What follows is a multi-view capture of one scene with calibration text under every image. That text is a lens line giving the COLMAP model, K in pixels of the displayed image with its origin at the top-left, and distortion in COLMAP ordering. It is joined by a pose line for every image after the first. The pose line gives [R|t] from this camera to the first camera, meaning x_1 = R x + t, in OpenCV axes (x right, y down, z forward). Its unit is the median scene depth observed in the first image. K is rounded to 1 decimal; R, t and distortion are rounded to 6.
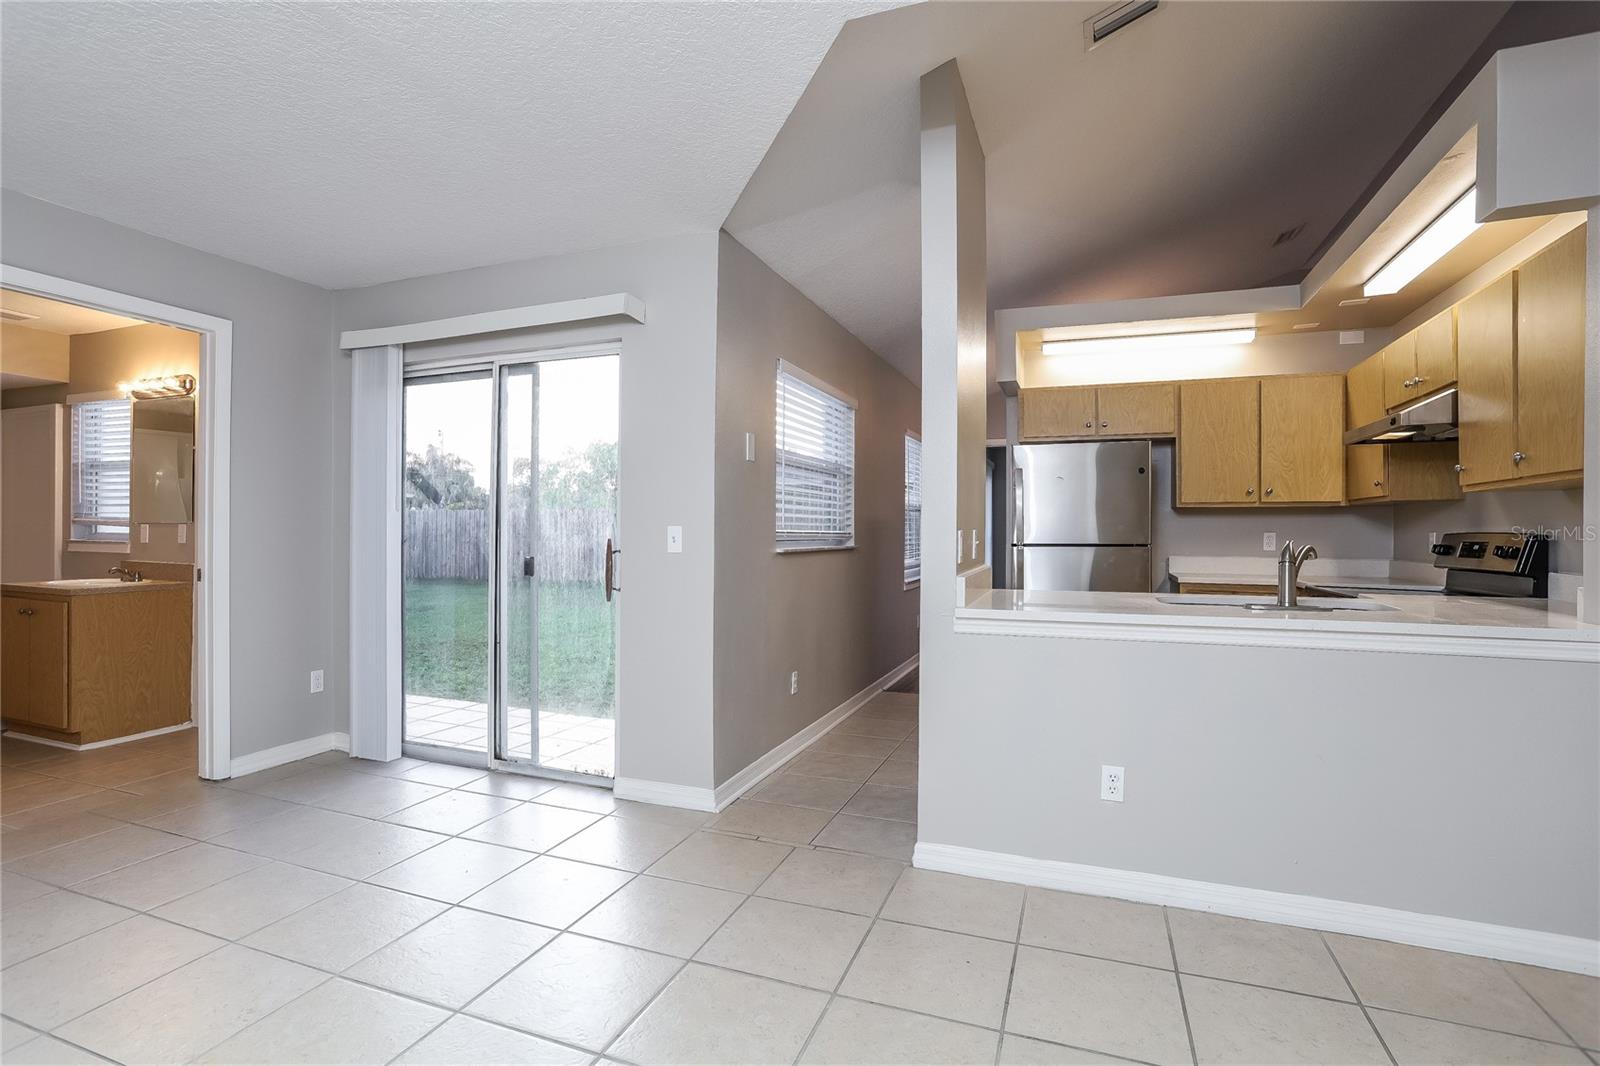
lens RADIAL K [[771.8, 0, 791.8], [0, 771.8, 524.4], [0, 0, 1]] dist [-0.057827, 0.030399]
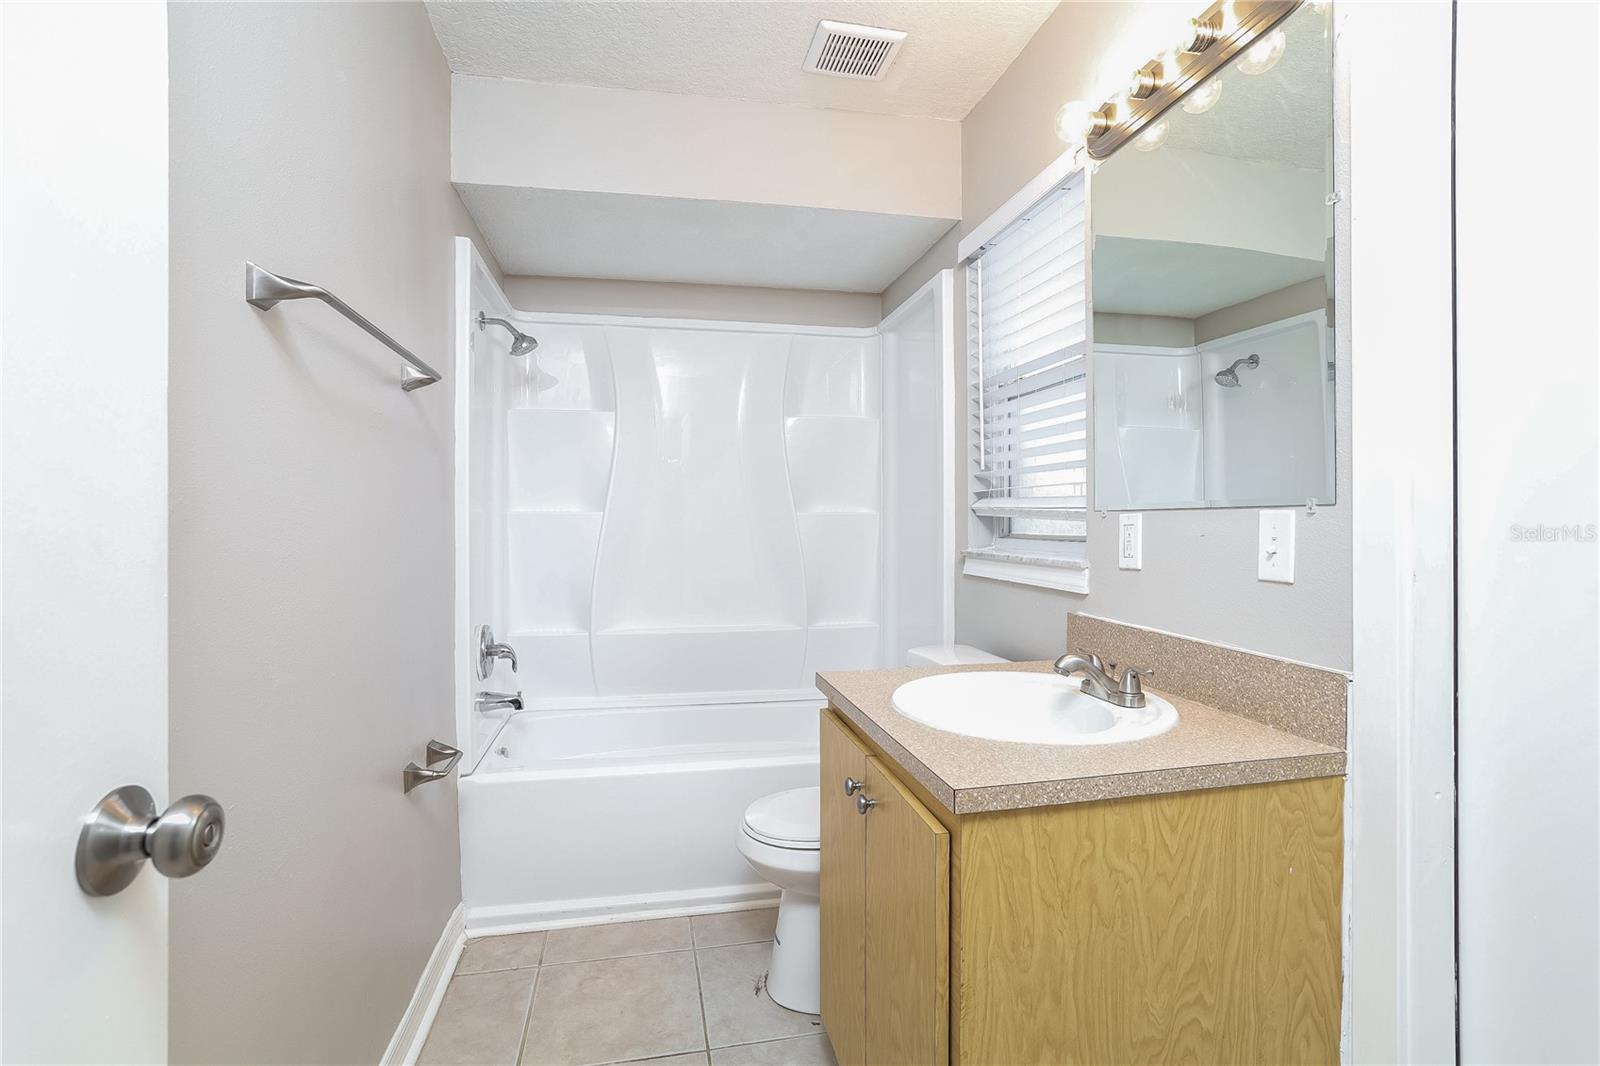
lens RADIAL K [[771.8, 0, 791.8], [0, 771.8, 524.4], [0, 0, 1]] dist [-0.057827, 0.030399]
pose [[0.539123, -0.003822, -0.842218, -0.648581], [0.010775, 0.999939, 0.002359, 0.002952], [0.842158, -0.010347, 0.539132, 0.683082]]
